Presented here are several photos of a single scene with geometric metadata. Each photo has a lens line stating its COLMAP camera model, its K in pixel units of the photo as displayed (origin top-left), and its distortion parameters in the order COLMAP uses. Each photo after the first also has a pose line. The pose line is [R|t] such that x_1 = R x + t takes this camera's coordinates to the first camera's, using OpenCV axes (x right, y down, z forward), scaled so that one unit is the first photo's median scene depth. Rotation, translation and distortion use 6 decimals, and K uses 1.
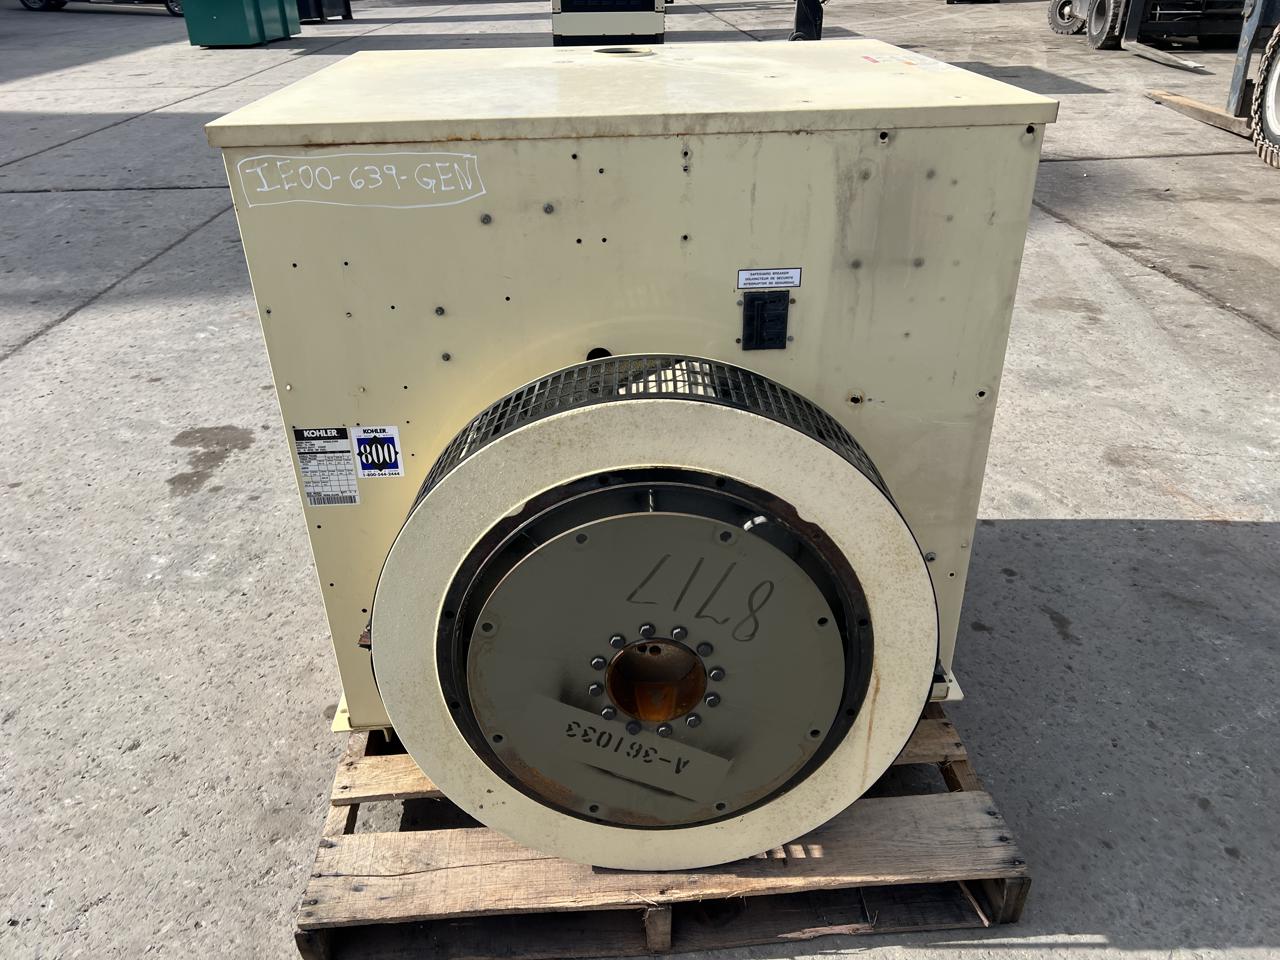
lens RADIAL K [[944.6, 0, 640.0], [0, 944.6, 480.0], [0, 0, 1]] dist [0.027925, -0.027102]
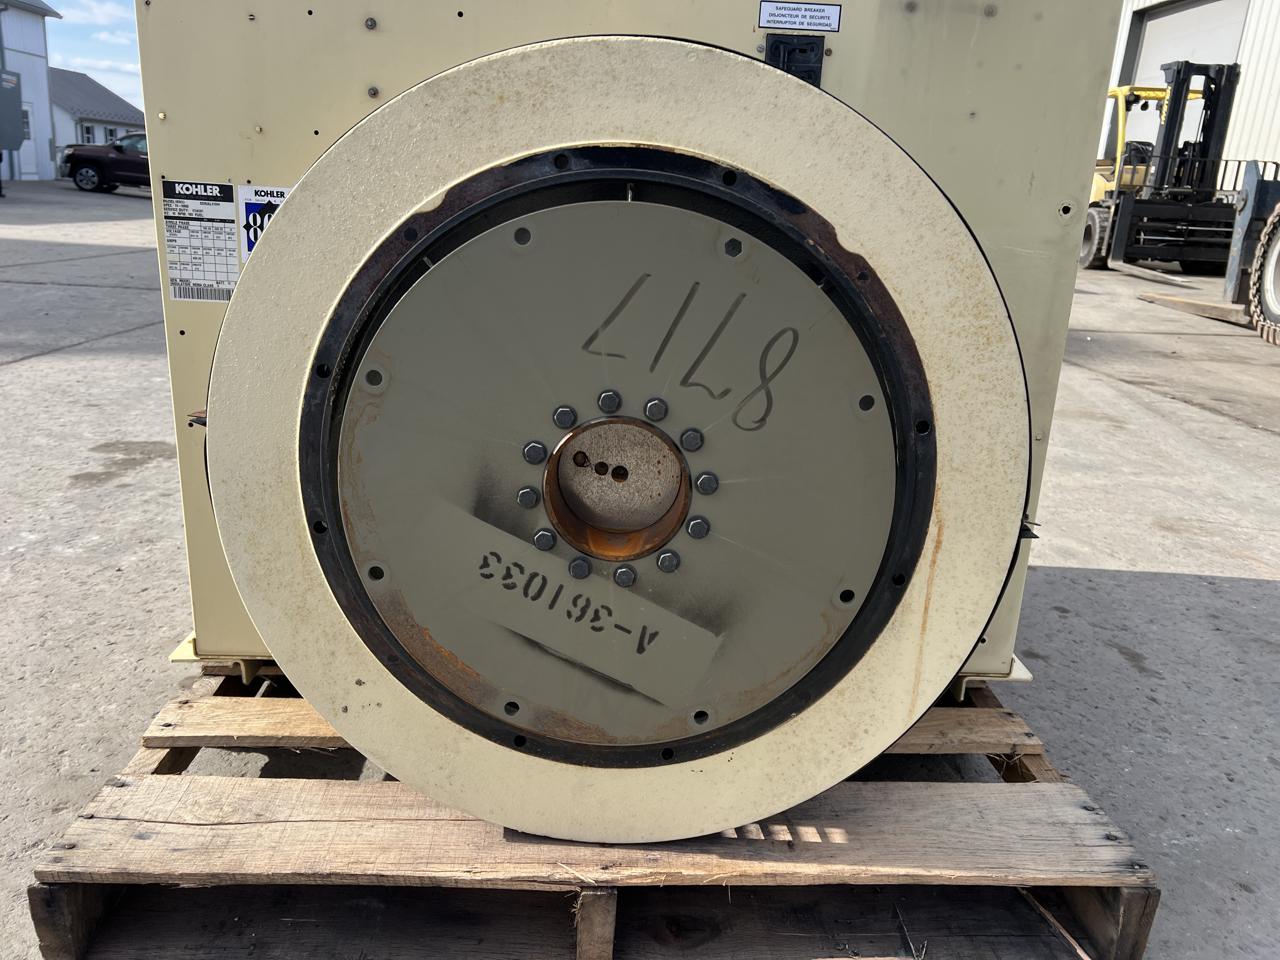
lens RADIAL K [[945.8, 0, 640.0], [0, 945.8, 480.0], [0, 0, 1]] dist [0.048983, -0.055410]
pose [[0.997623, 0.068810, 0.003810, 0.026323], [-0.066451, 0.975131, -0.211431, 0.305097], [-0.018264, 0.210675, 0.977386, 0.292867]]
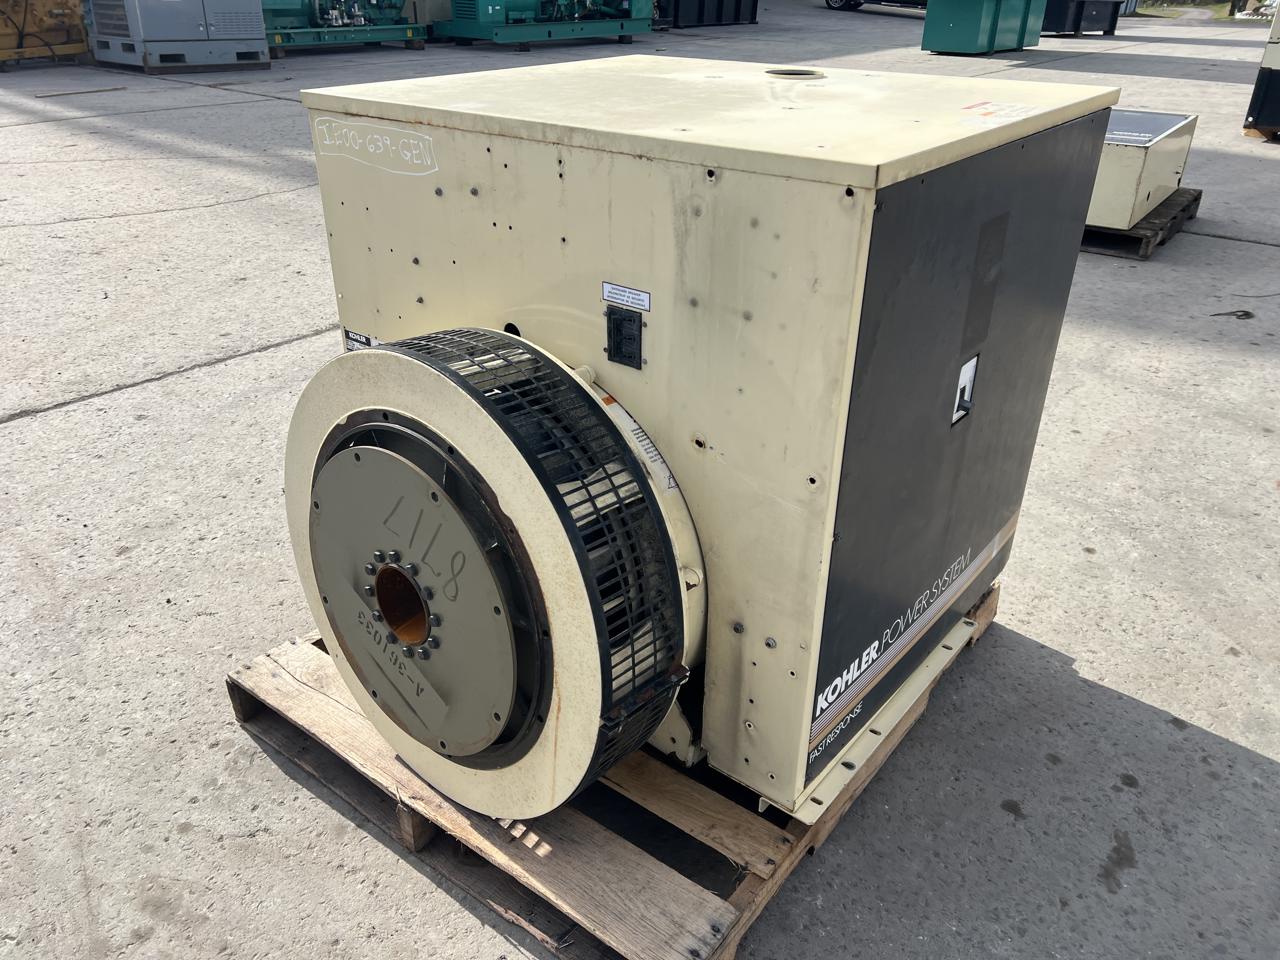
lens RADIAL K [[939.6, 0, 640.0], [0, 939.6, 480.0], [0, 0, 1]] dist [0.047258, -0.051234]
pose [[0.754124, 0.333577, -0.565707, 0.727981], [-0.337971, 0.935699, 0.101211, -0.124350], [0.563093, 0.114867, 0.818372, 0.181568]]
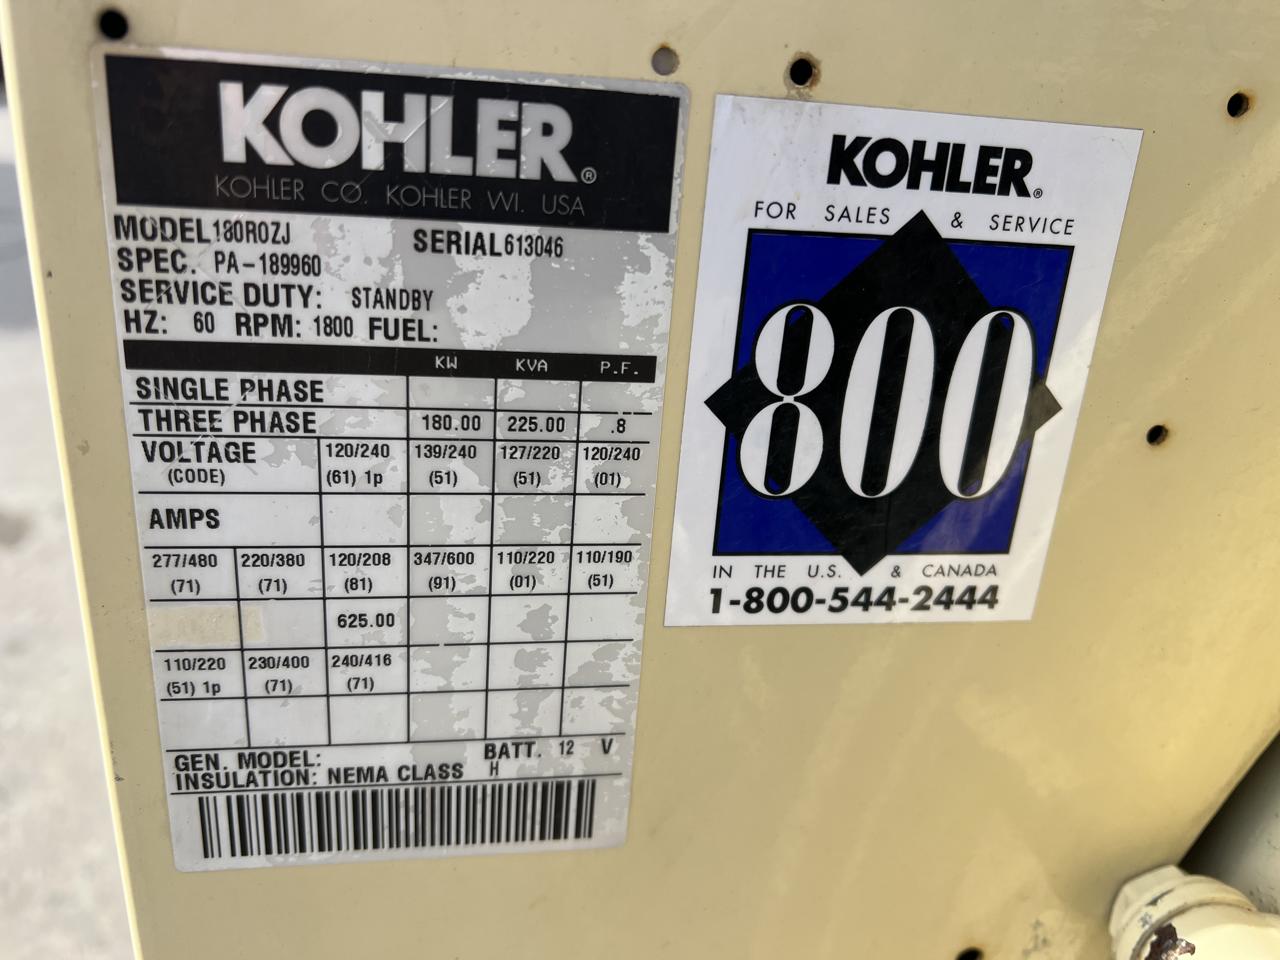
lens RADIAL K [[944.6, 0, 640.0], [0, 944.6, 480.0], [0, 0, 1]] dist [0.027925, -0.027102]
pose [[0.992350, 0.038611, 0.117260, -0.315087], [-0.018746, 0.985947, -0.166002, -0.000710], [-0.122022, 0.162534, 0.979129, 0.889137]]
